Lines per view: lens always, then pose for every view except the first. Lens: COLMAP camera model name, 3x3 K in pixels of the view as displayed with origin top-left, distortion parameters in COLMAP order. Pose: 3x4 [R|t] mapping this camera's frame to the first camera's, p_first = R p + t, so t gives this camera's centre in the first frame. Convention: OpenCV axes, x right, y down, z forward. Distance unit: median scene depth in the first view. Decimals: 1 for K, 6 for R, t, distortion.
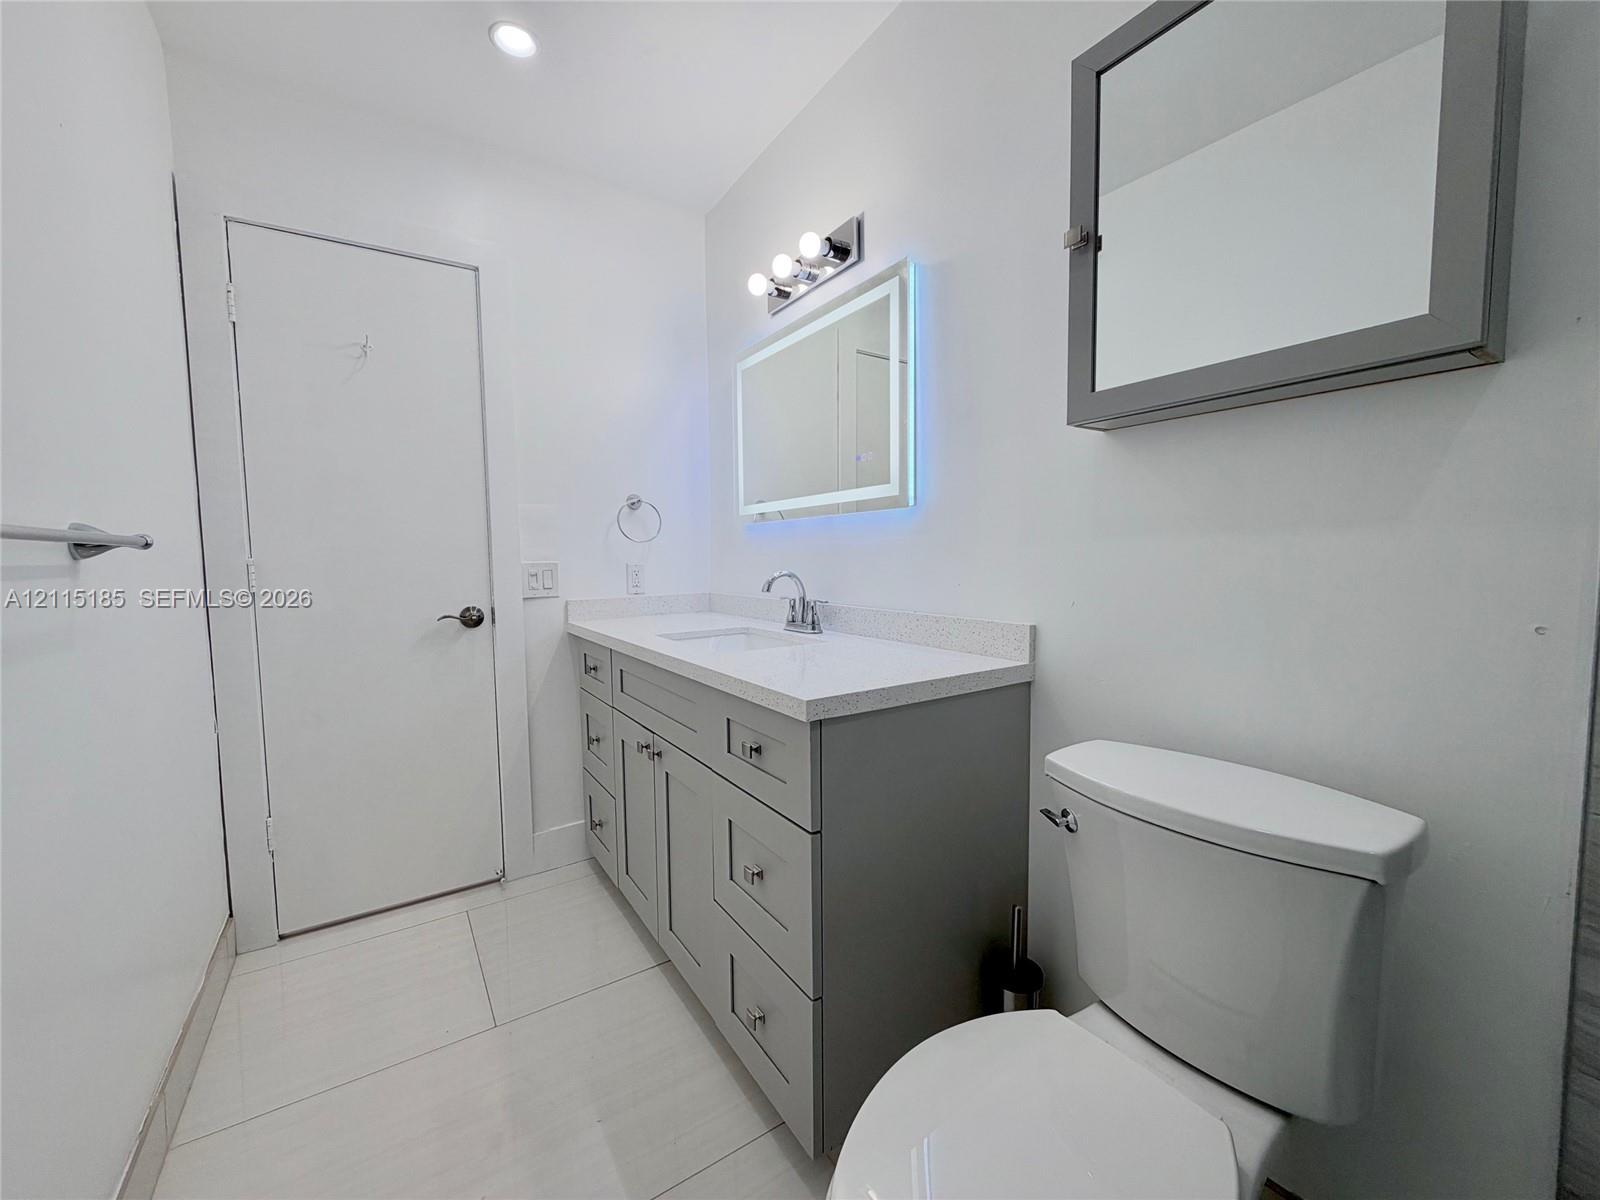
lens RADIAL K [[640.5, 0, 796.6], [0, 640.5, 601.5], [0, 0, 1]] dist [0.004593, 0.000902]
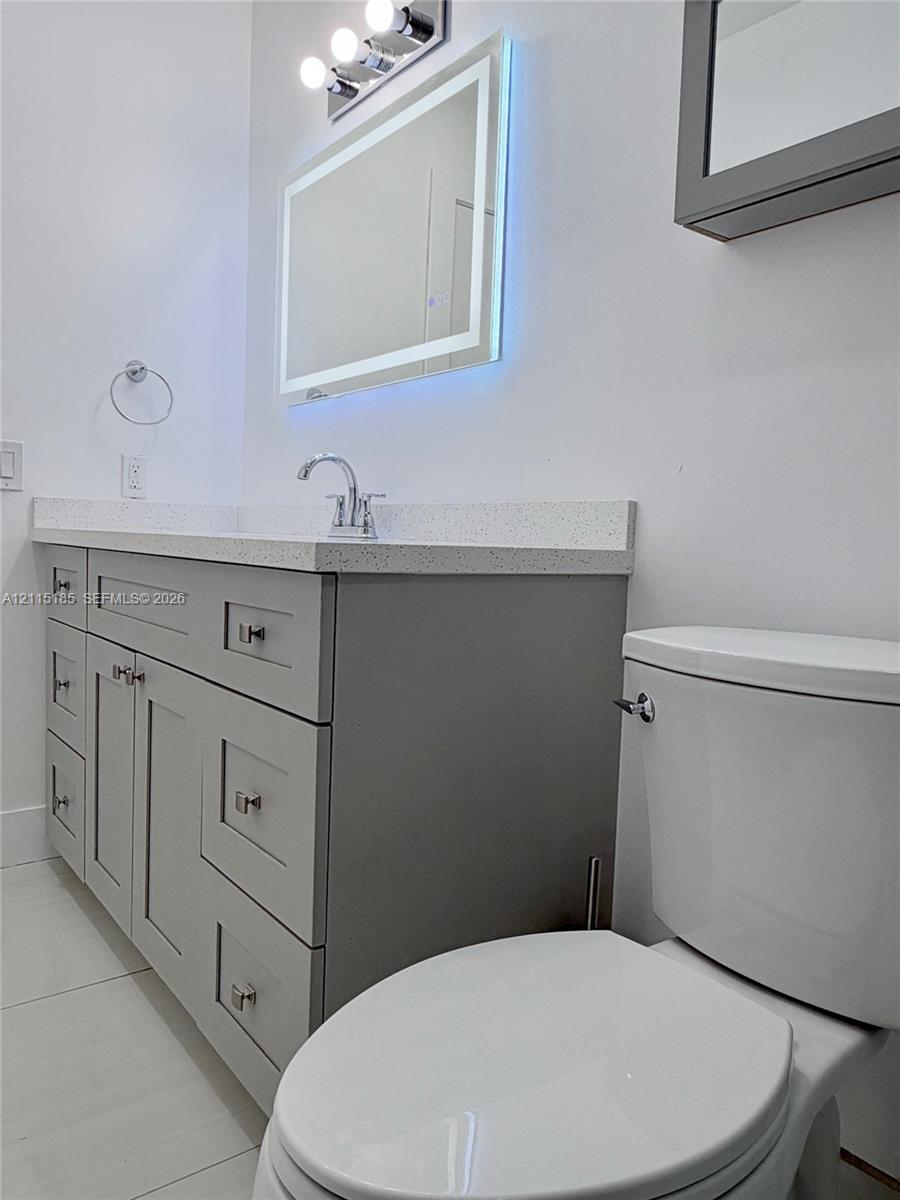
lens RADIAL K [[873.4, 0, 453.4], [0, 873.4, 596.1], [0, 0, 1]] dist [0.009308, -0.004458]
pose [[0.996293, 0.043385, 0.074282, 0.059363], [-0.043118, 0.999056, -0.005201, 0.123957], [-0.074437, 0.001979, 0.997224, -0.026212]]
